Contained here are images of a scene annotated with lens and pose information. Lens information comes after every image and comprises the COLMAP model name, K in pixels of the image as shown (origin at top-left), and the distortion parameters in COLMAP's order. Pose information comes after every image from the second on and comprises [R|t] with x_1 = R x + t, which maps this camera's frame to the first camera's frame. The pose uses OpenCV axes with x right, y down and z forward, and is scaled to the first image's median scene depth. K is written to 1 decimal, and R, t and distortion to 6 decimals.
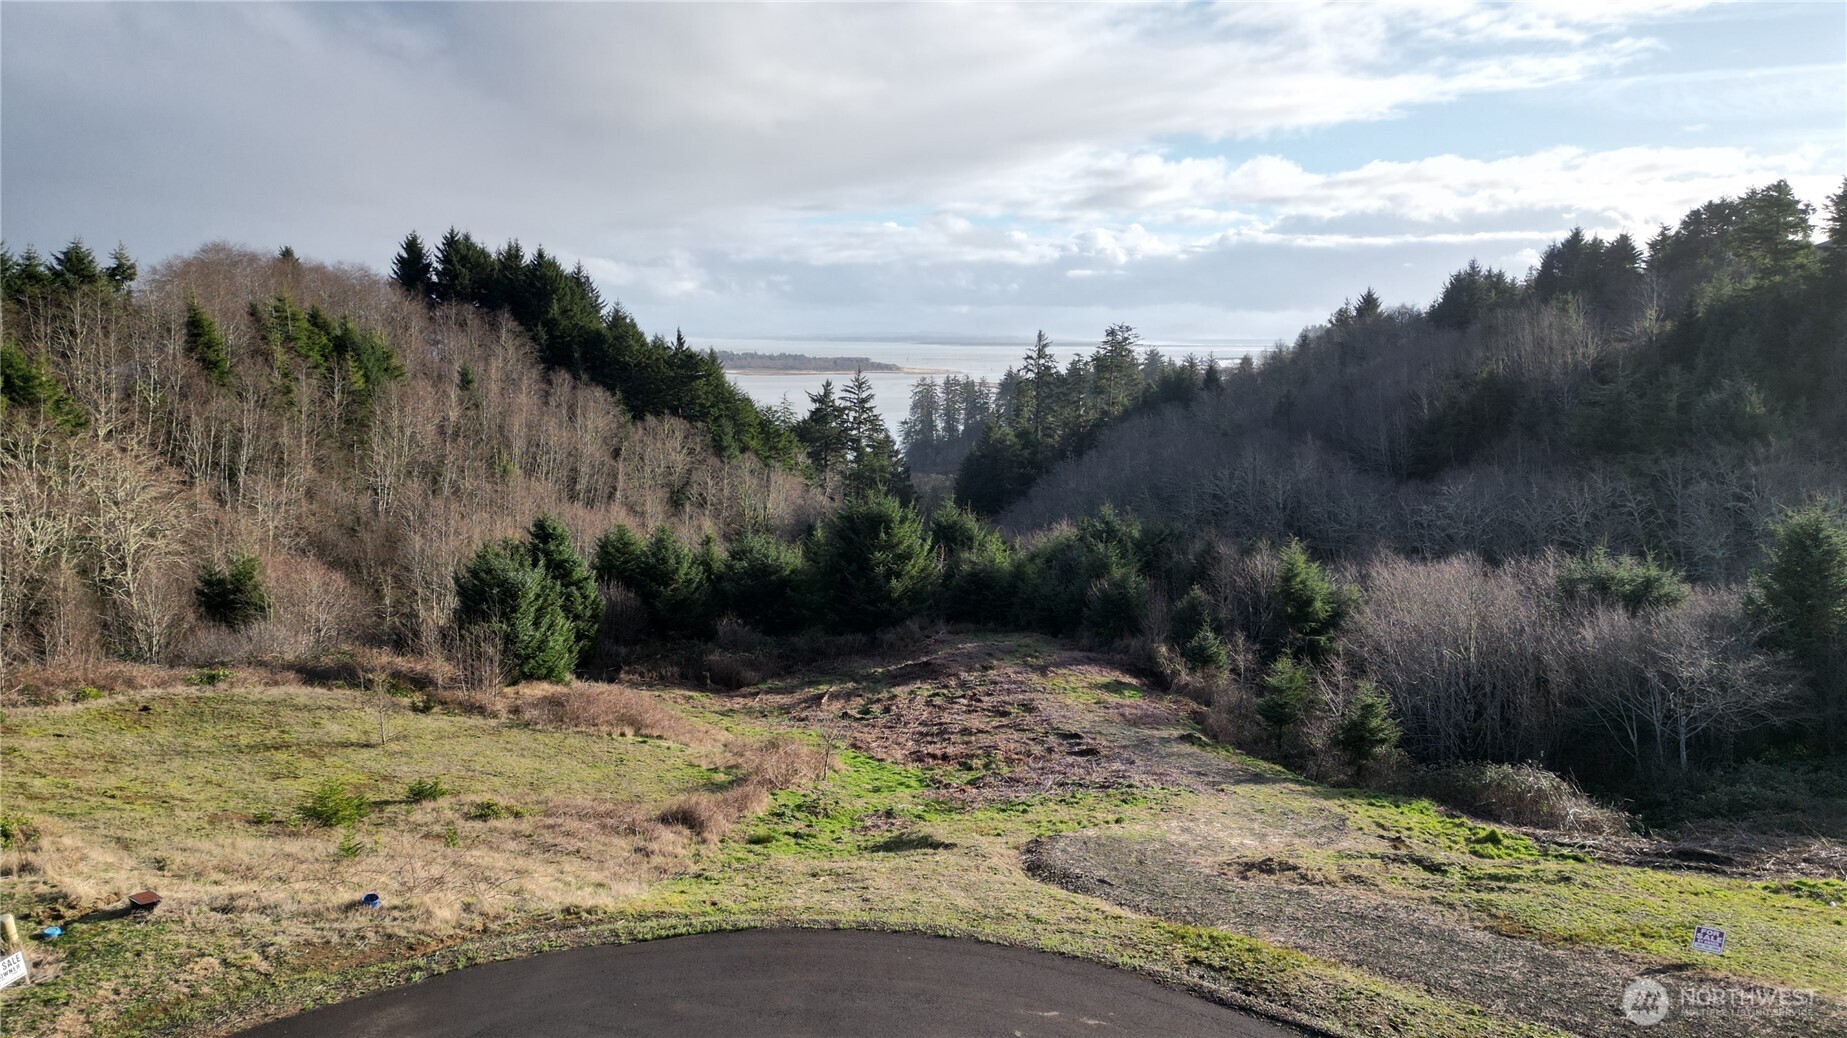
lens RADIAL K [[1286.6, 0, 916.1], [0, 1286.6, 515.8], [0, 0, 1]] dist [0.082486, -0.084794]
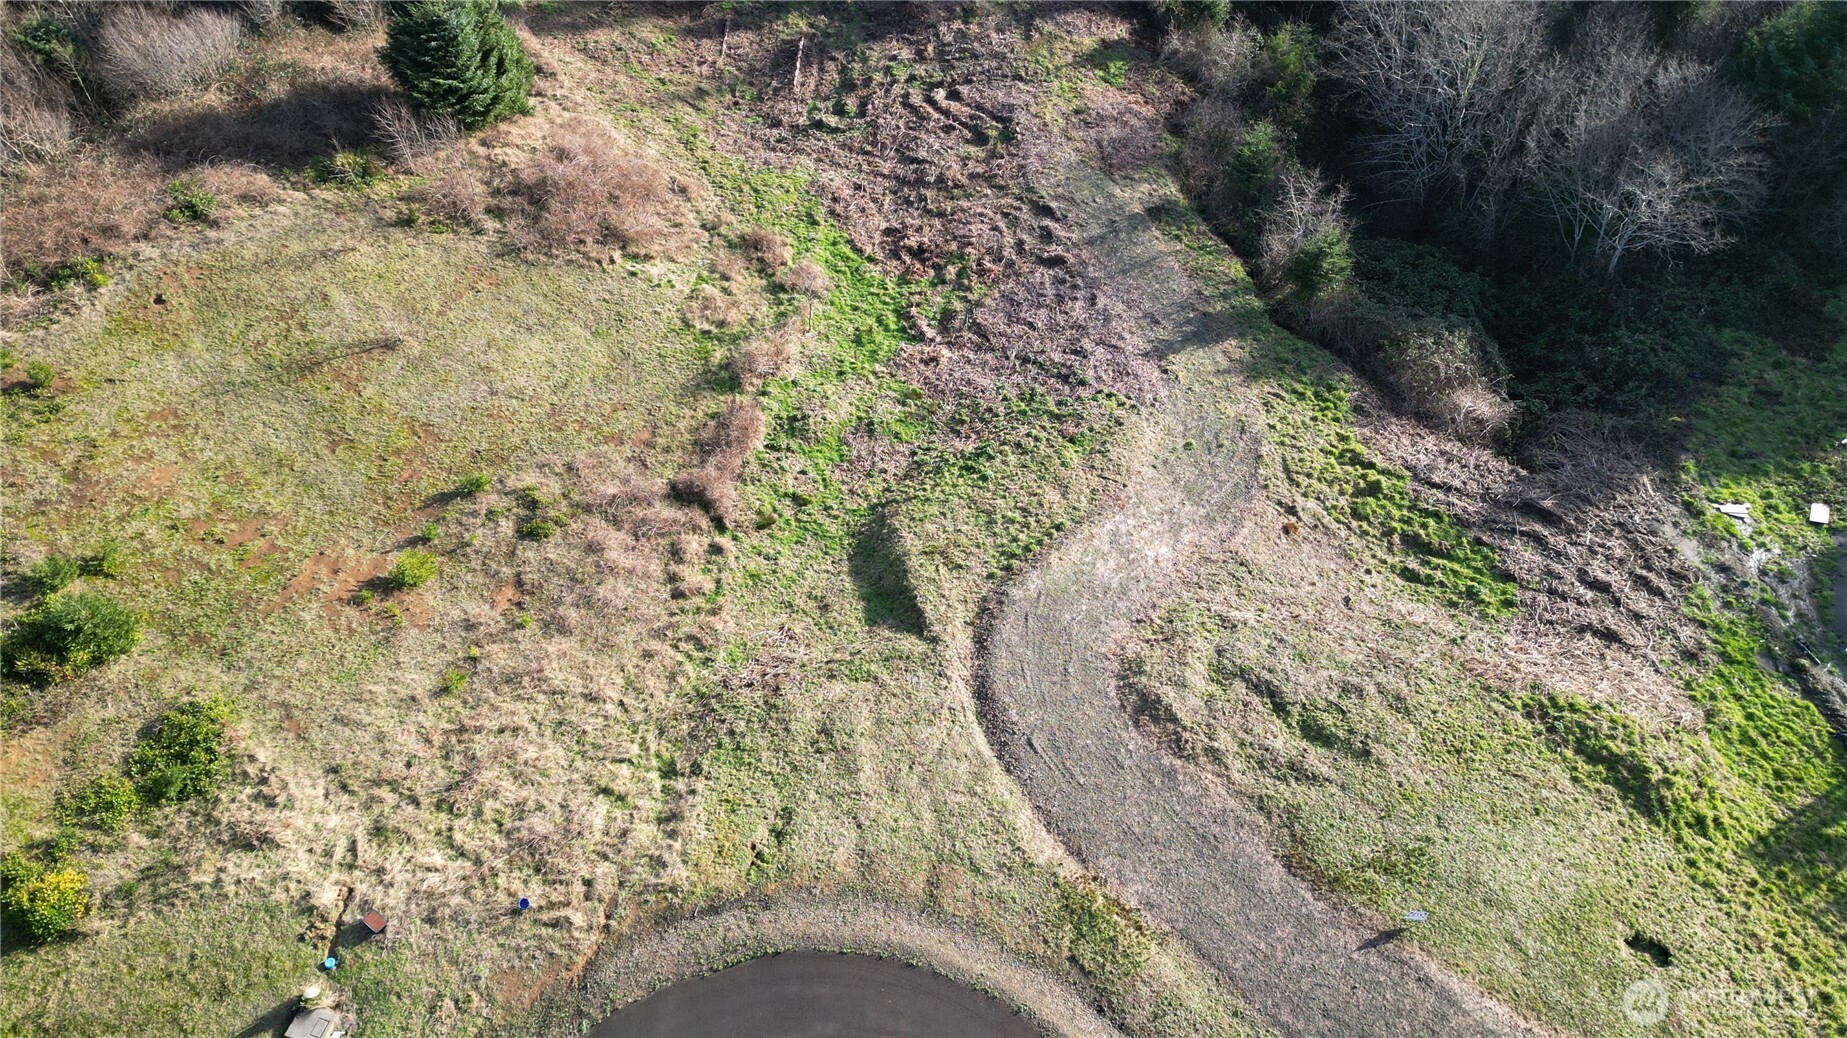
lens RADIAL K [[1286.6, 0, 917.6], [0, 1286.6, 522.9], [0, 0, 1]] dist [0.082486, -0.084794]
pose [[0.999864, -0.015452, 0.005782, 0.006457], [0.006142, 0.673899, 0.738798, -0.276468], [-0.015312, -0.738662, 0.673902, 0.081429]]
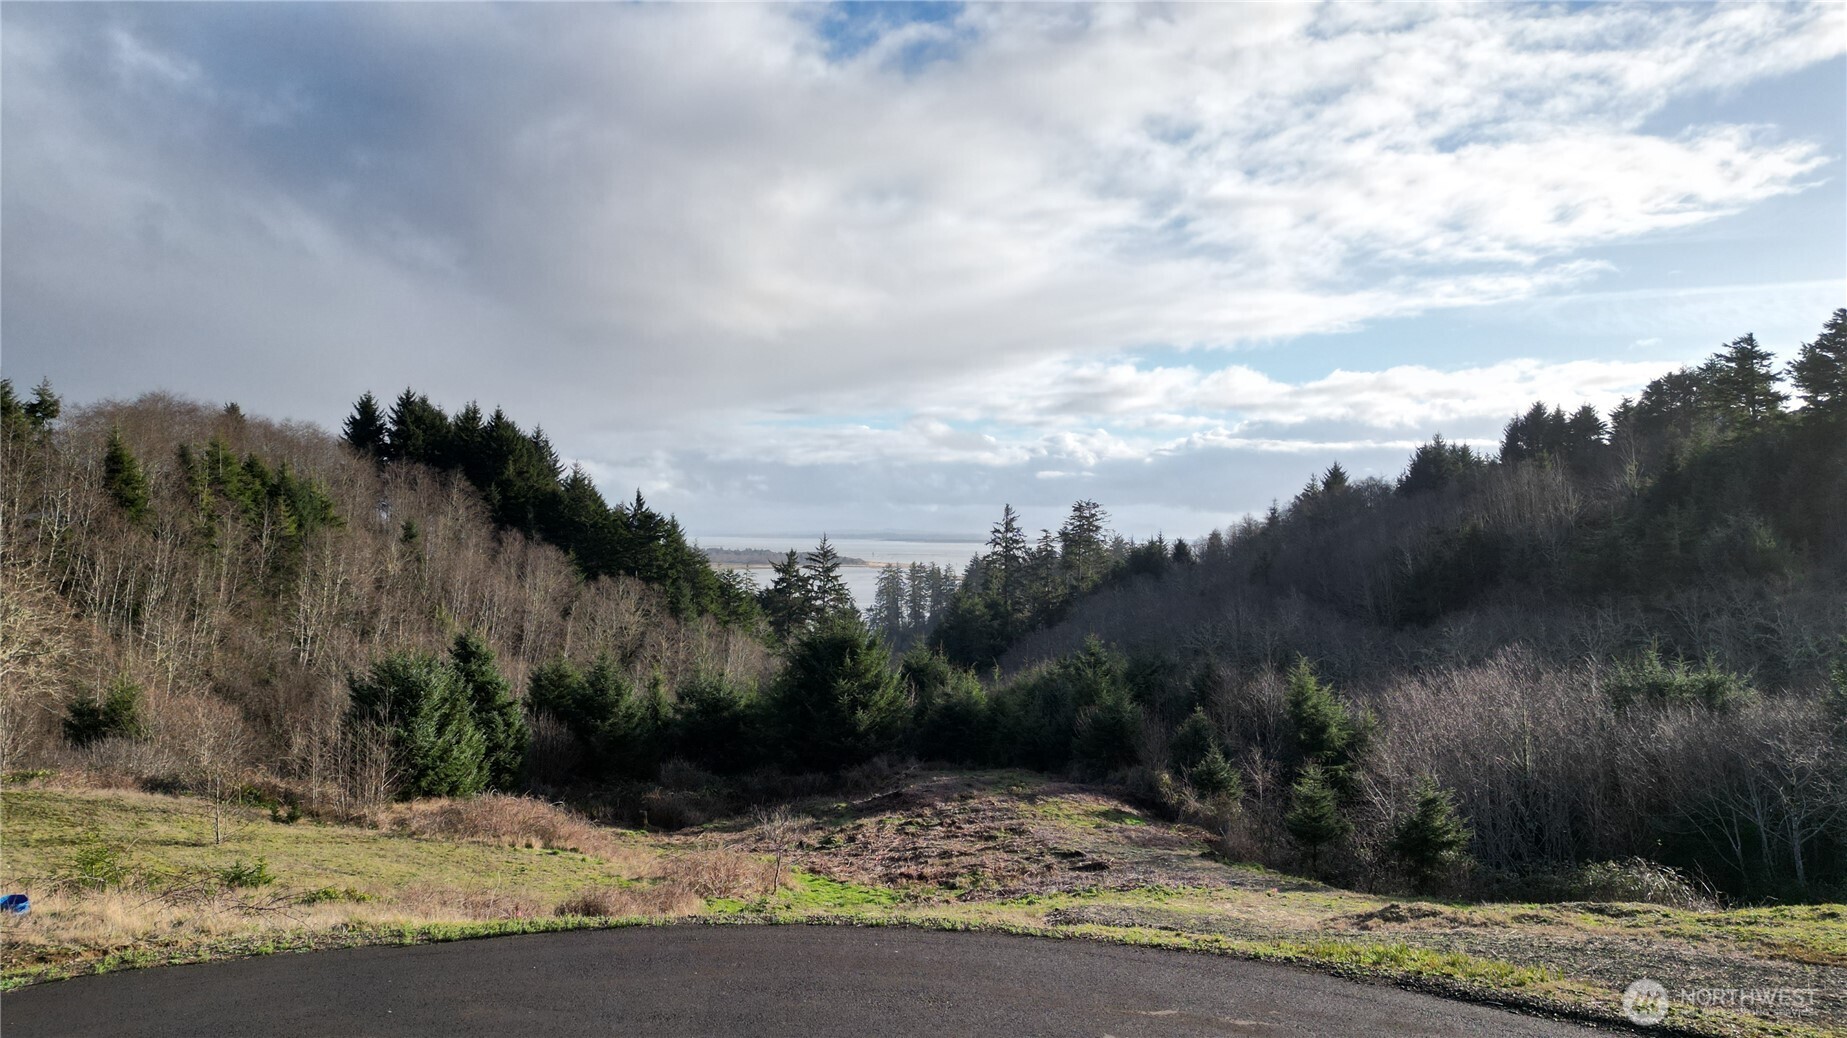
lens RADIAL K [[1286.6, 0, 916.8], [0, 1286.6, 510.7], [0, 0, 1]] dist [0.082486, -0.084794]
pose [[0.999614, 0.003168, 0.027615, -0.002813], [0.001199, 0.987642, -0.156719, 0.053331], [-0.027770, 0.156692, 0.987257, 0.088940]]
